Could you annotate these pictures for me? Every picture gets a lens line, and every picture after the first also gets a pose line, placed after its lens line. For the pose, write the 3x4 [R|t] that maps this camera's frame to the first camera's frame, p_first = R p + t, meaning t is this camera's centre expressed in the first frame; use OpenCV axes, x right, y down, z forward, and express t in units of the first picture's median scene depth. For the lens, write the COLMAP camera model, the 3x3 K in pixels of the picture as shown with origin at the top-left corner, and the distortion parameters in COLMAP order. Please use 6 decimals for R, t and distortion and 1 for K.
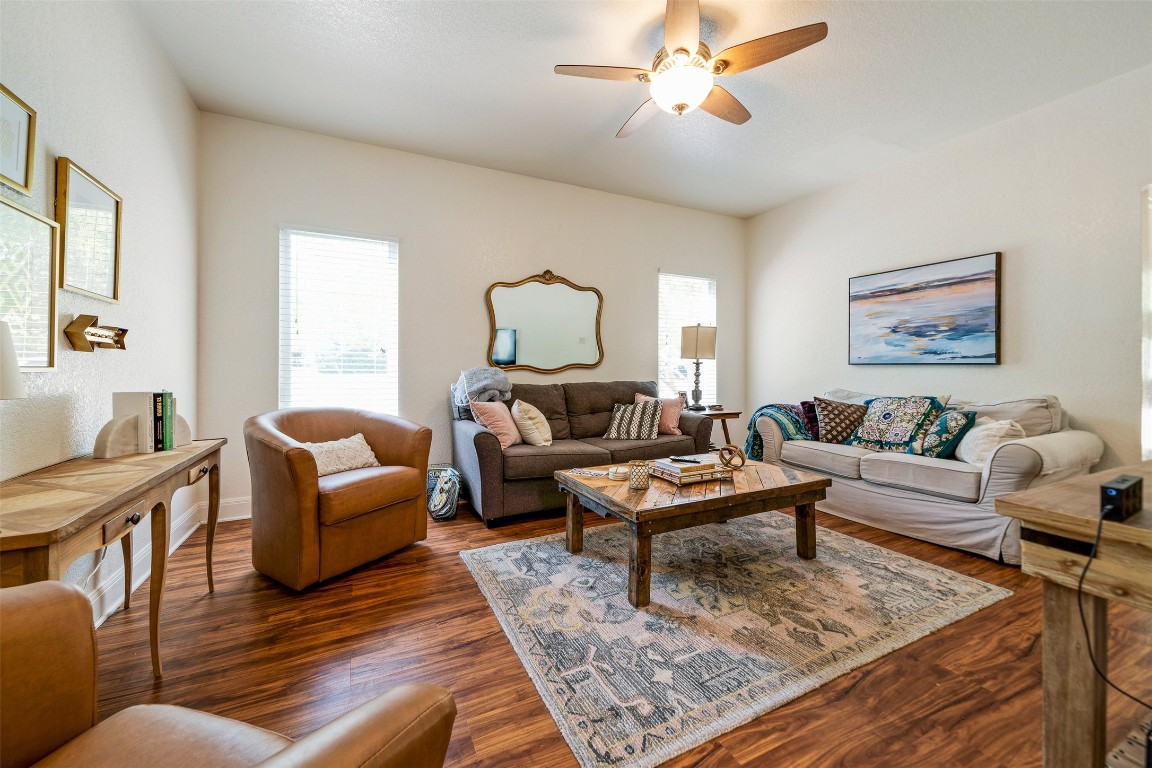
lens RADIAL K [[441.2, 0, 556.7], [0, 441.2, 365.0], [0, 0, 1]] dist [0.008154, -0.000303]
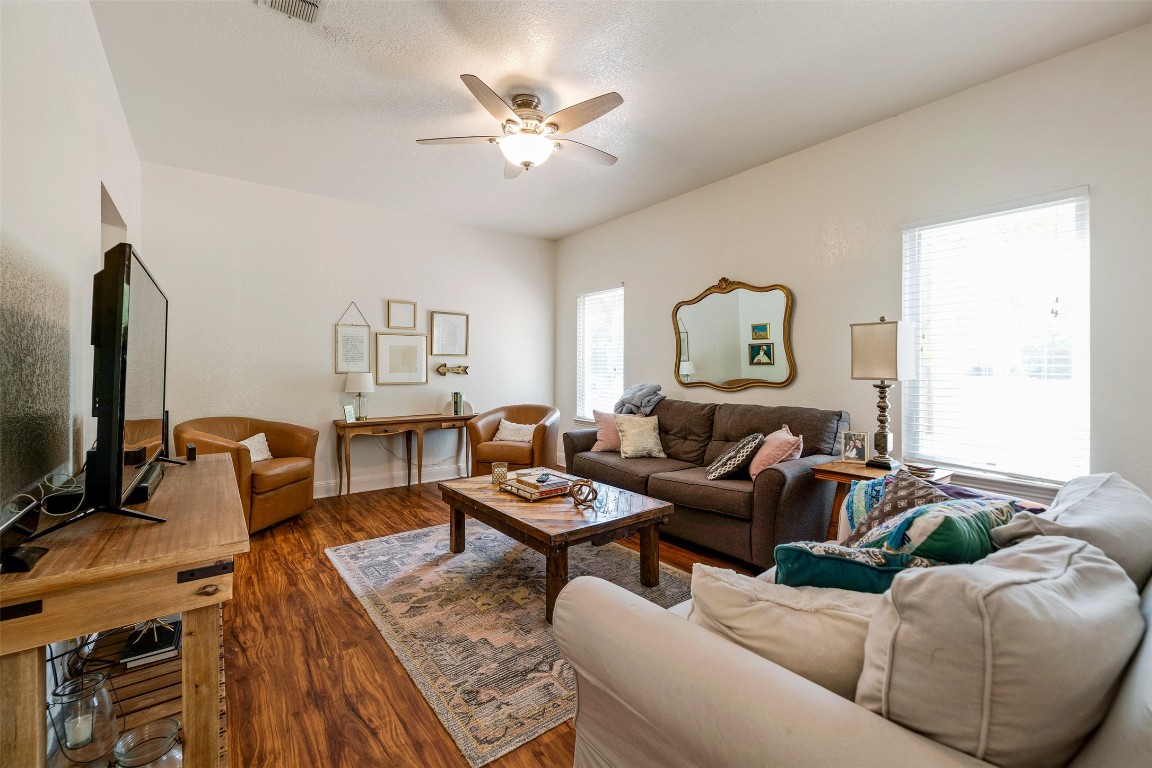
lens RADIAL K [[472.0, 0, 574.8], [0, 472.0, 374.3], [0, 0, 1]] dist [0.011675, -0.000033]
pose [[0.223306, 0.002595, -0.974745, 1.864175], [-0.003978, 0.999991, 0.001750, -0.043350], [0.974740, 0.003487, 0.223314, 1.081060]]
